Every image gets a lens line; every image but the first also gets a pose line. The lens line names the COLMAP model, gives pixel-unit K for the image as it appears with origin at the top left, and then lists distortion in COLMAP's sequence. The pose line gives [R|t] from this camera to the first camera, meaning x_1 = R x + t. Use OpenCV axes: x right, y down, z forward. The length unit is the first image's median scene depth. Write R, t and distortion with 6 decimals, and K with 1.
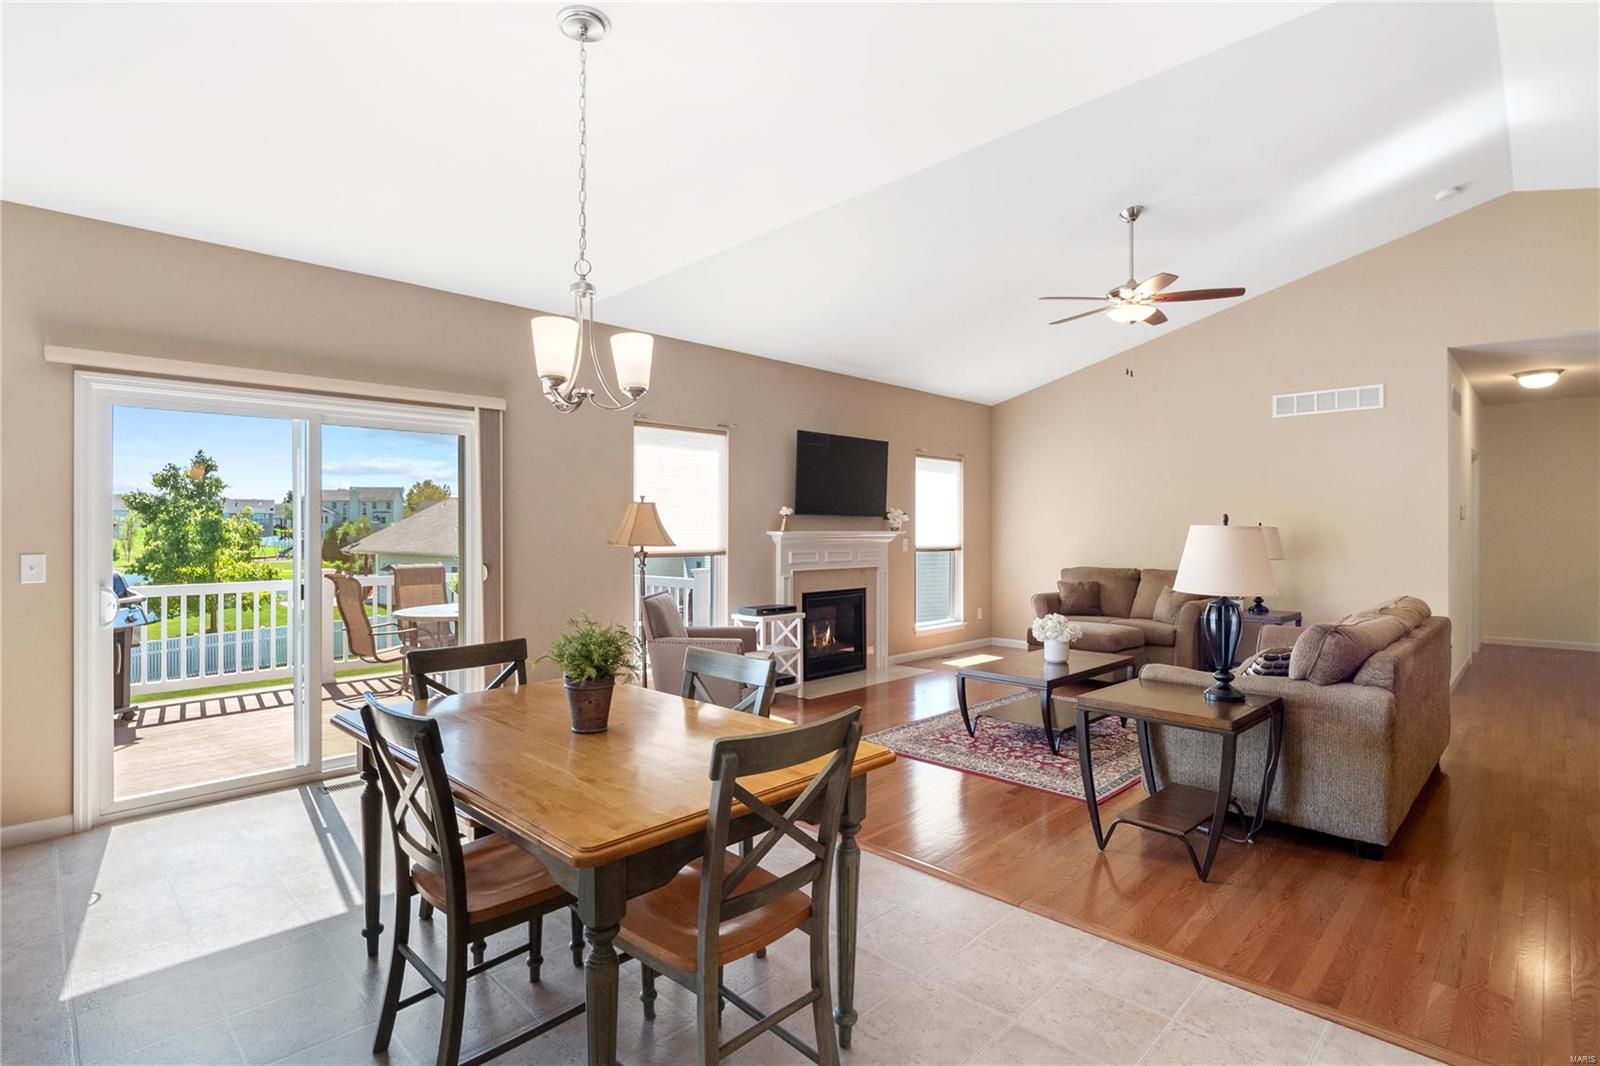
lens RADIAL K [[778.8, 0, 808.7], [0, 778.8, 529.1], [0, 0, 1]] dist [-0.005003, -0.002826]
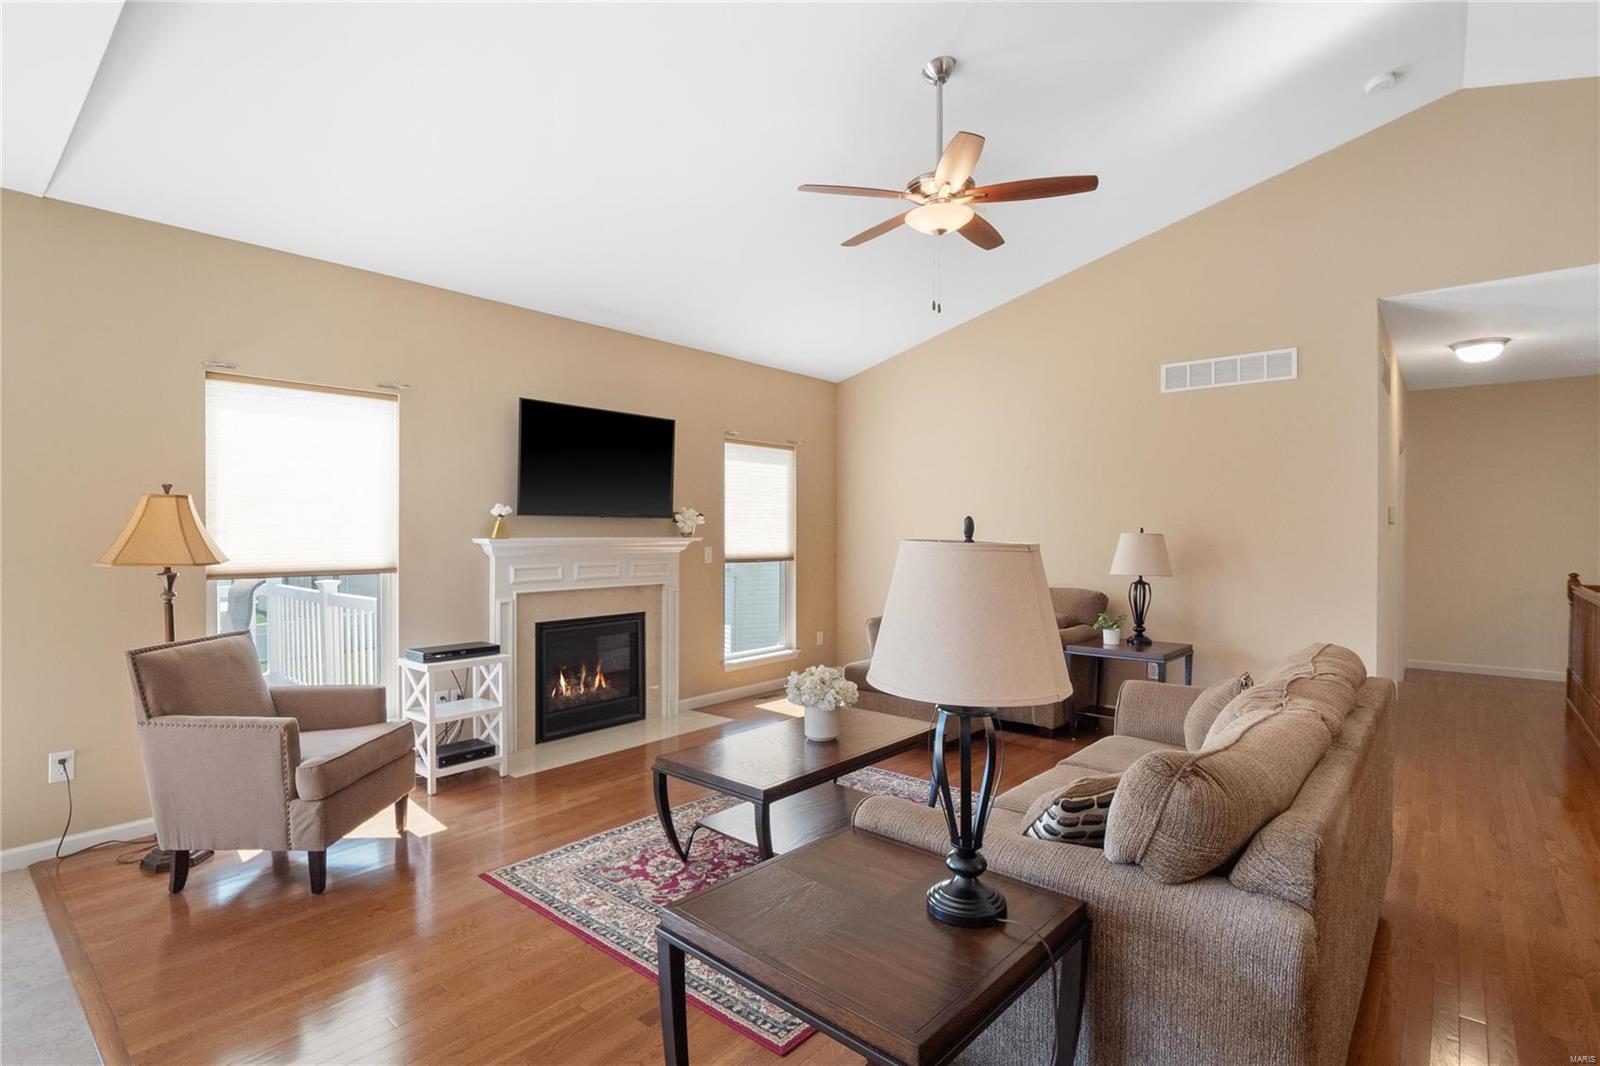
lens RADIAL K [[778.8, 0, 798.8], [0, 778.8, 533.0], [0, 0, 1]] dist [-0.005003, -0.002826]
pose [[0.997728, 0.001881, 0.067349, 0.207359], [-0.002124, 0.999991, 0.003542, -0.005594], [-0.067342, -0.003677, 0.997723, 0.278700]]
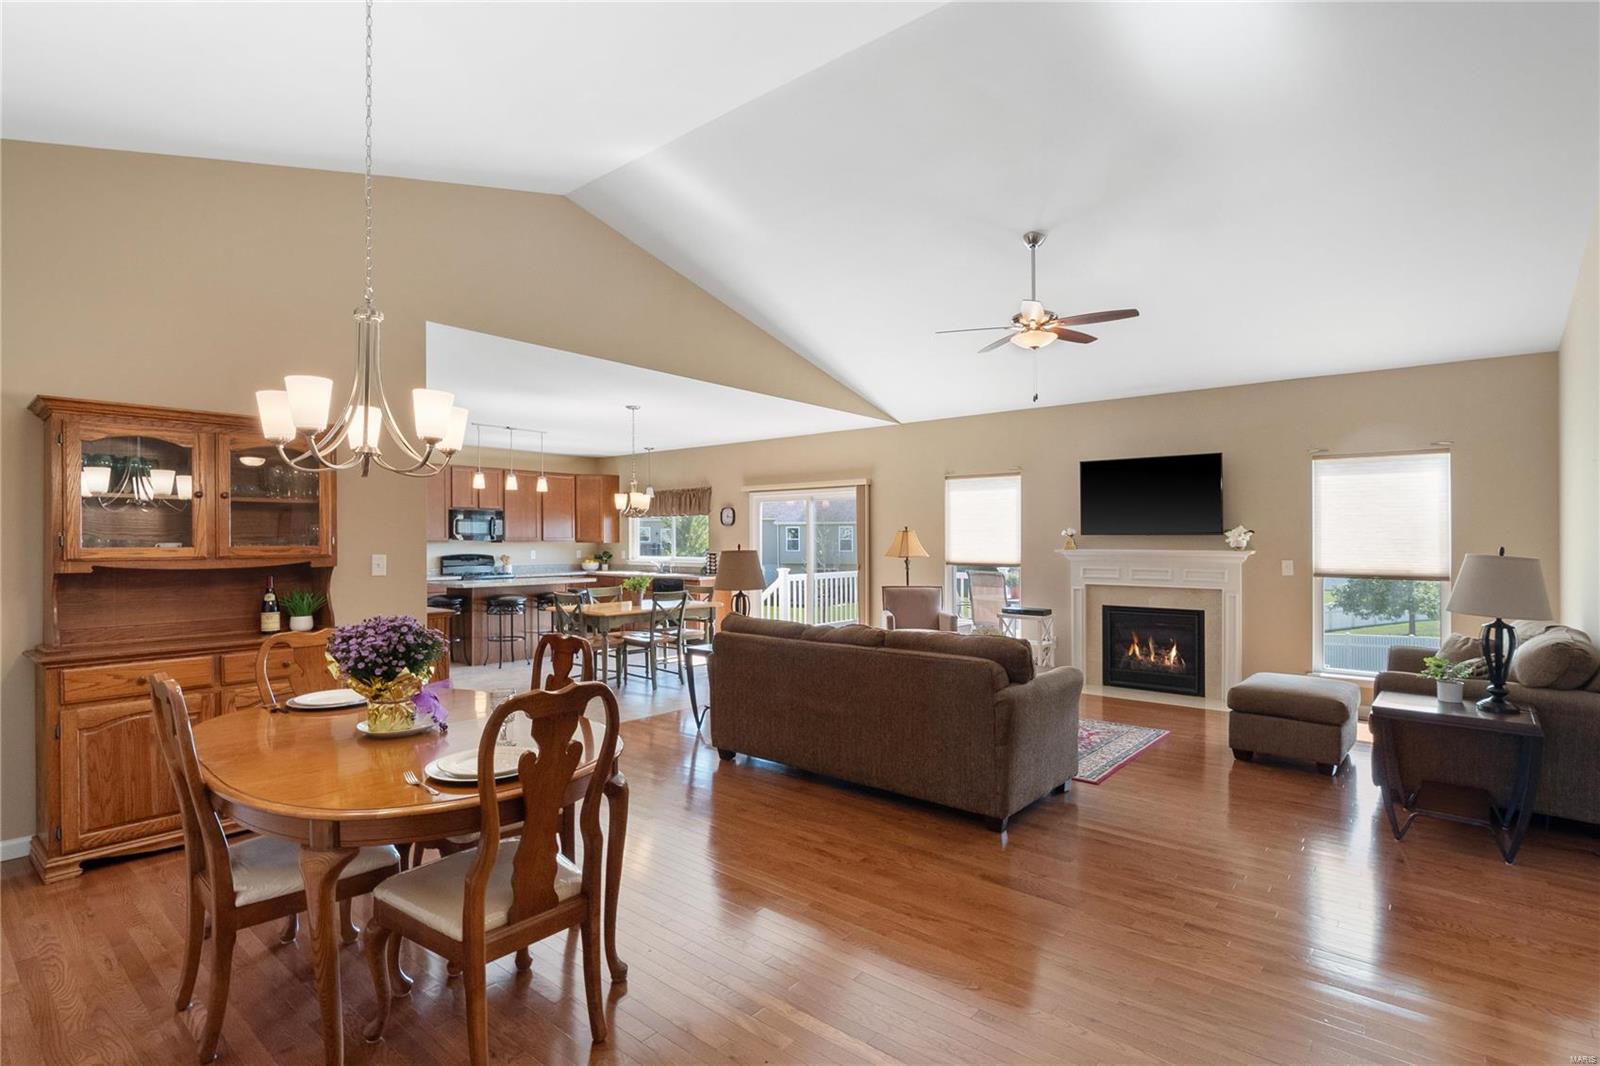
lens RADIAL K [[778.8, 0, 814.9], [0, 778.8, 544.2], [0, 0, 1]] dist [-0.005003, -0.002826]
pose [[0.078546, 0.008356, -0.996875, 1.171678], [0.000658, 0.999964, 0.008434, -0.015865], [0.996910, -0.001319, 0.078538, 0.550618]]
